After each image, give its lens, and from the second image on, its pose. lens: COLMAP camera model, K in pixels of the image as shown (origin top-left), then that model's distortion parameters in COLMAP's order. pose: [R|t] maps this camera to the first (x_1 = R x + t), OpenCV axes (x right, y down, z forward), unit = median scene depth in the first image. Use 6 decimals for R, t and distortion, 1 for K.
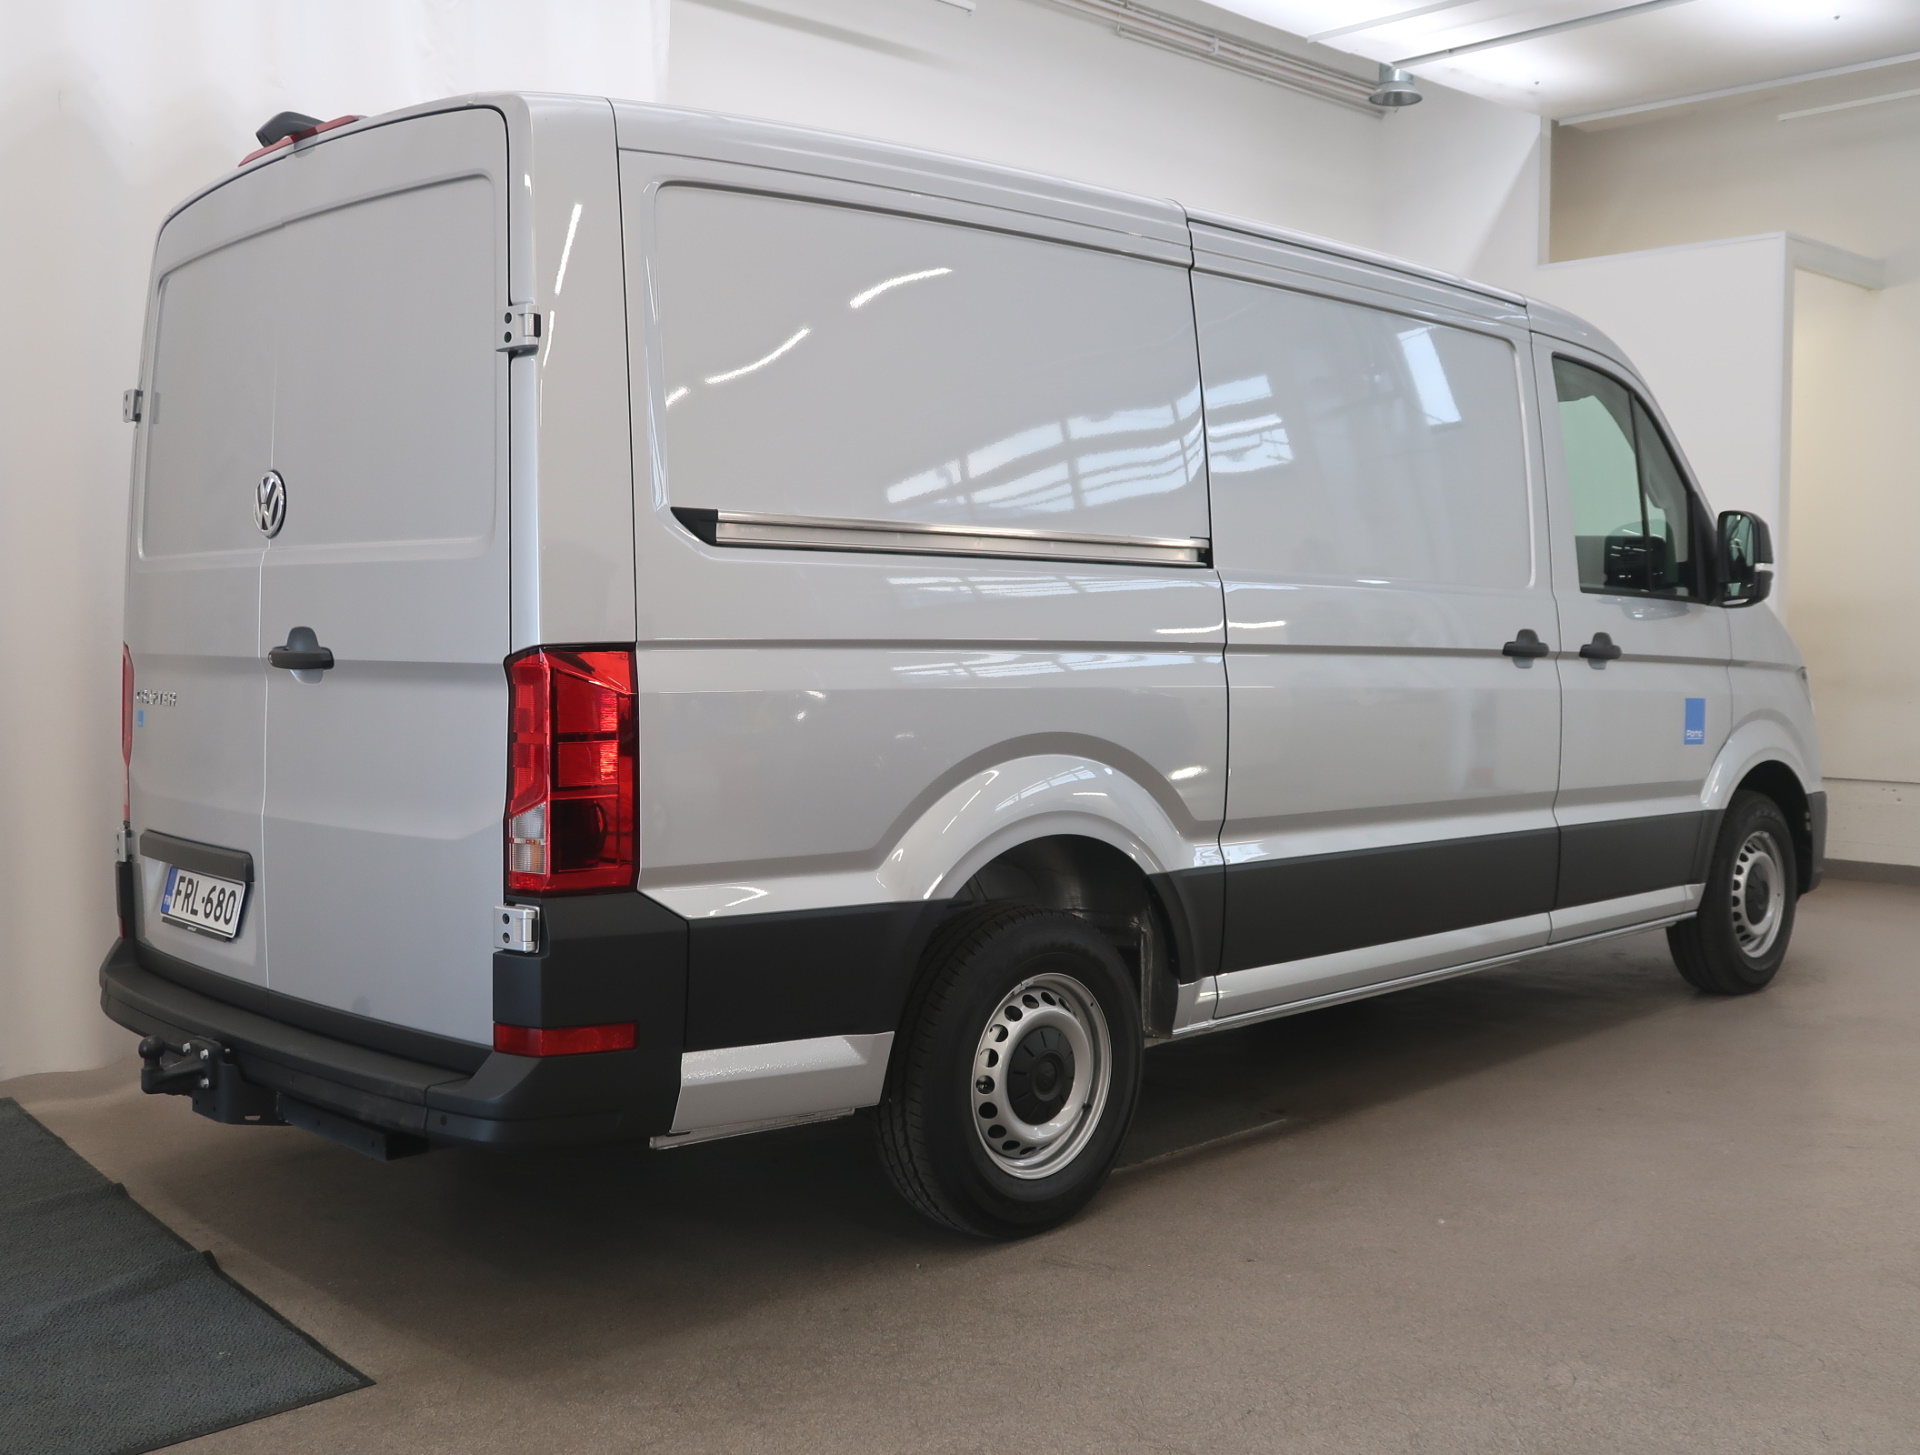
lens RADIAL K [[2002.4, 0, 960.0], [0, 2002.4, 727.5], [0, 0, 1]] dist [0.018747, 0.011149]
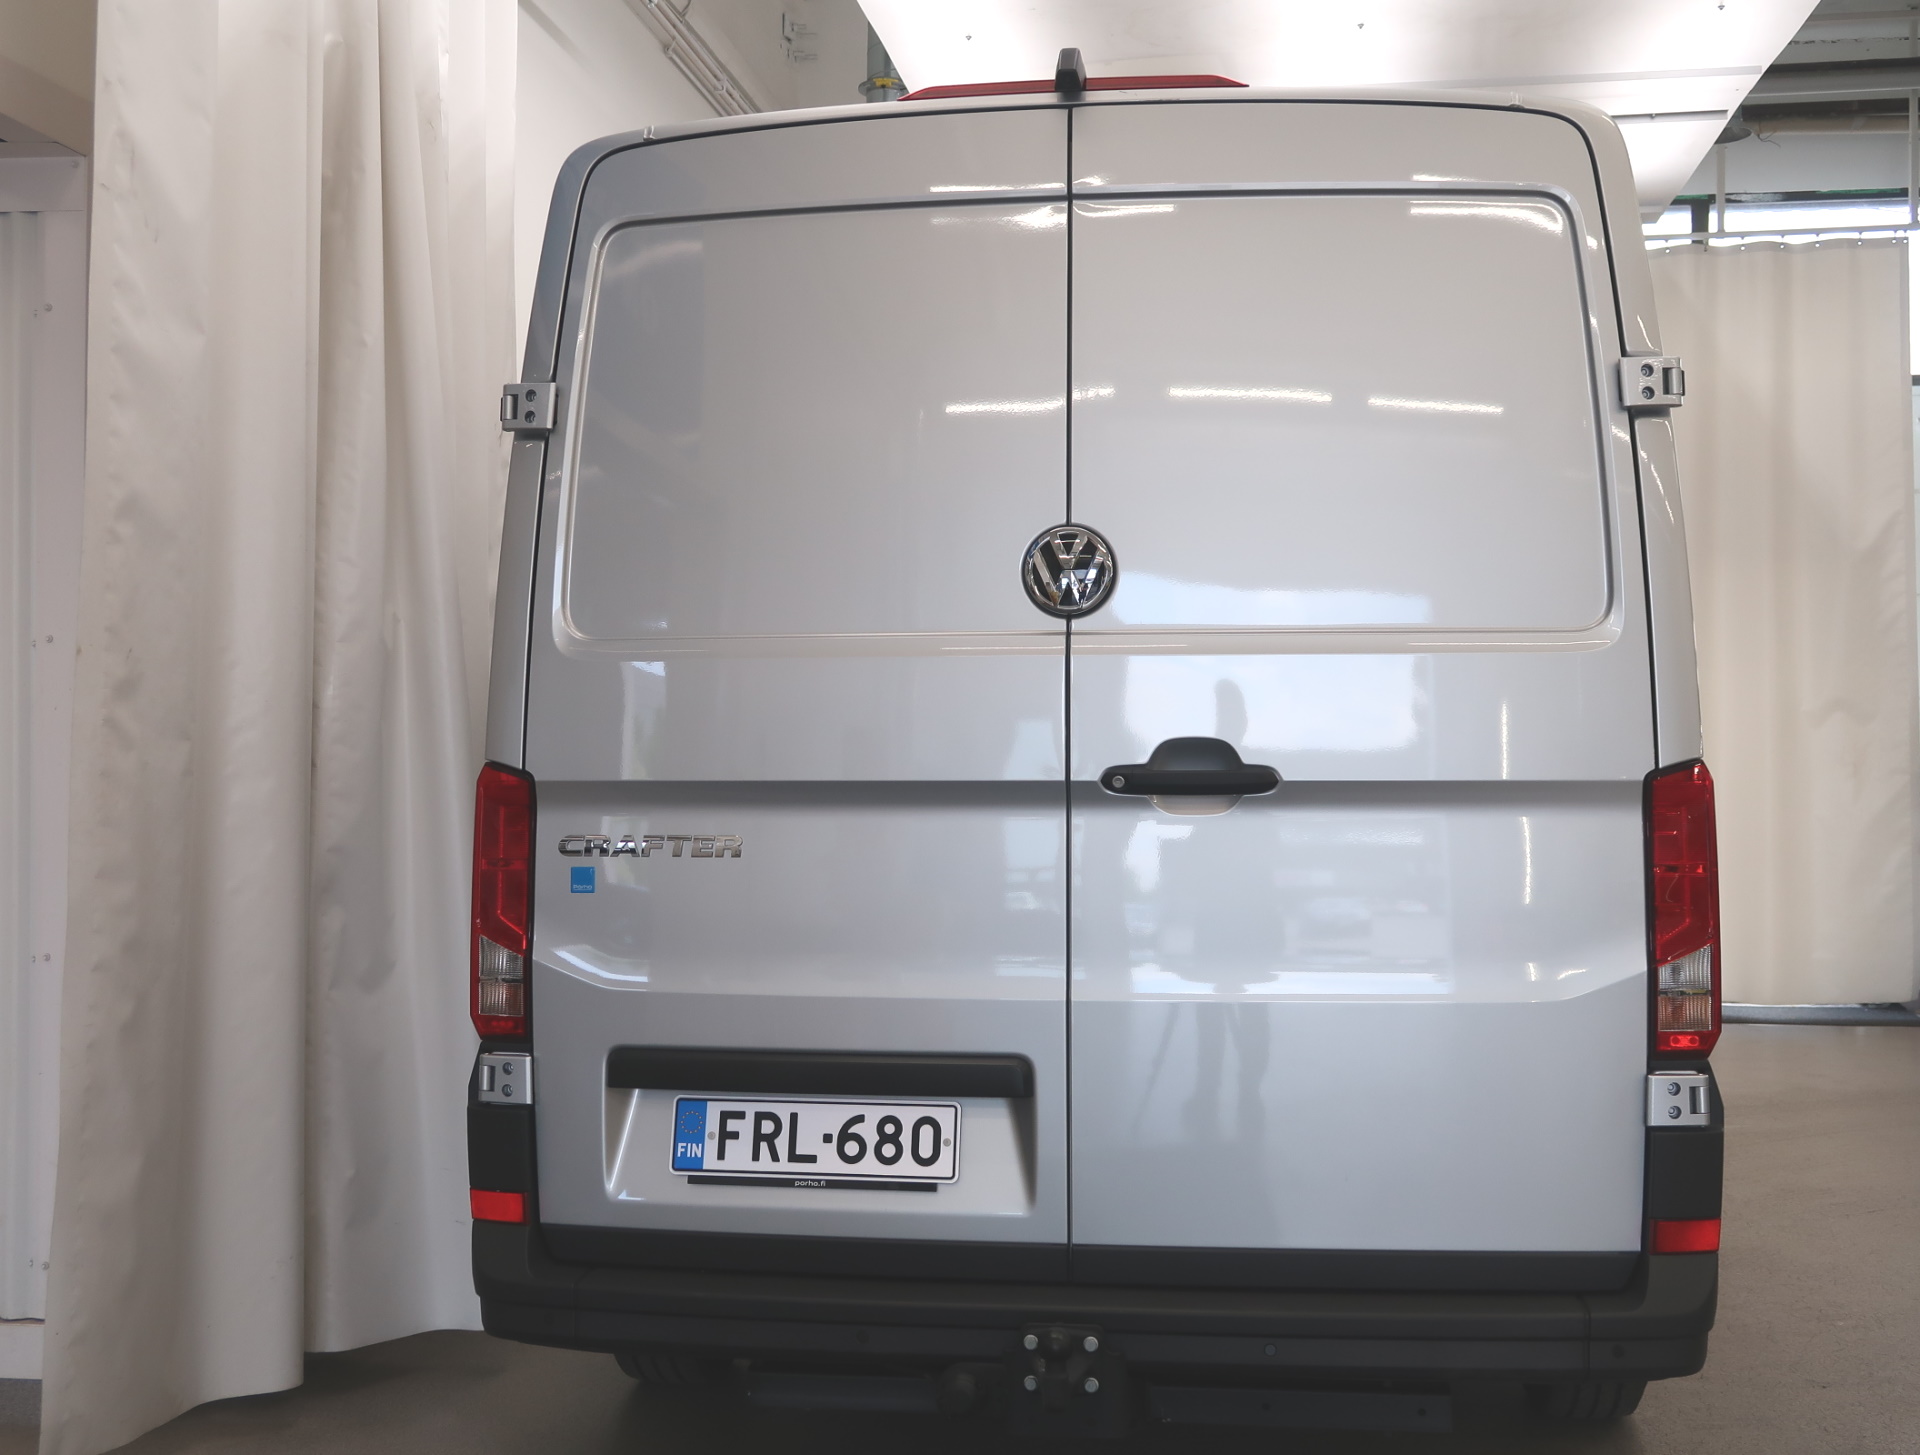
lens RADIAL K [[1232.7, 0, 960.0], [0, 1232.7, 727.5], [0, 0, 1]] dist [-0.002251, -0.001430]
pose [[0.743075, 0.001440, 0.669207, -0.660907], [0.037559, 0.998332, -0.043853, -0.035213], [-0.668153, 0.057721, 0.741781, 0.688587]]
